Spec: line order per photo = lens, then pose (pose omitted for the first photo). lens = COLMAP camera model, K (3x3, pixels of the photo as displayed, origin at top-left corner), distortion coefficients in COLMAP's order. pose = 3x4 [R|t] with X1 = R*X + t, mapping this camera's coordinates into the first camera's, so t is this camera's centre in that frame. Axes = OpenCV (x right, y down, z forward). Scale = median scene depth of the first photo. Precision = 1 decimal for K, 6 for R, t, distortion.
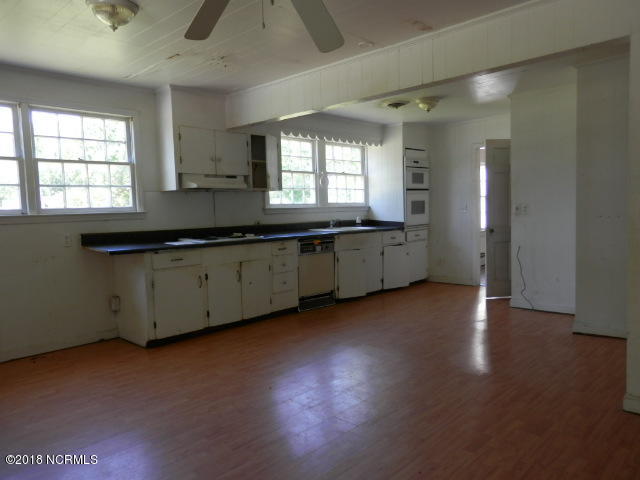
lens RADIAL K [[472.2, 0, 323.7], [0, 472.2, 241.7], [0, 0, 1]] dist [0.007054, -0.005097]
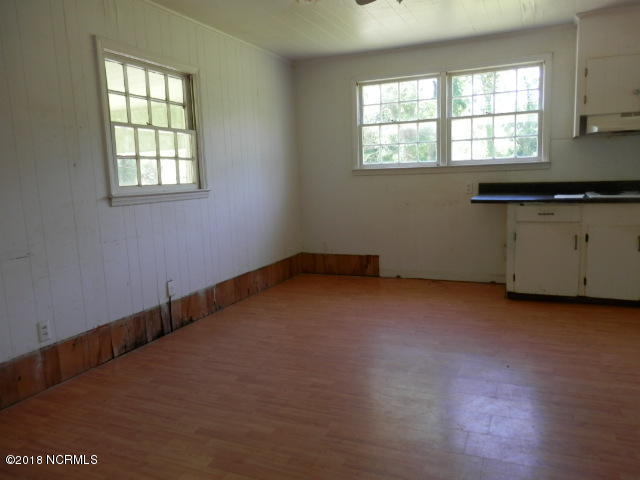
lens RADIAL K [[472.2, 0, 324.3], [0, 472.2, 238.1], [0, 0, 1]] dist [0.007054, -0.005097]
pose [[0.350378, 0.138906, -0.926251, 0.384443], [-0.037233, 0.990225, 0.134416, -0.023159], [0.935868, -0.012609, 0.352125, 0.259169]]
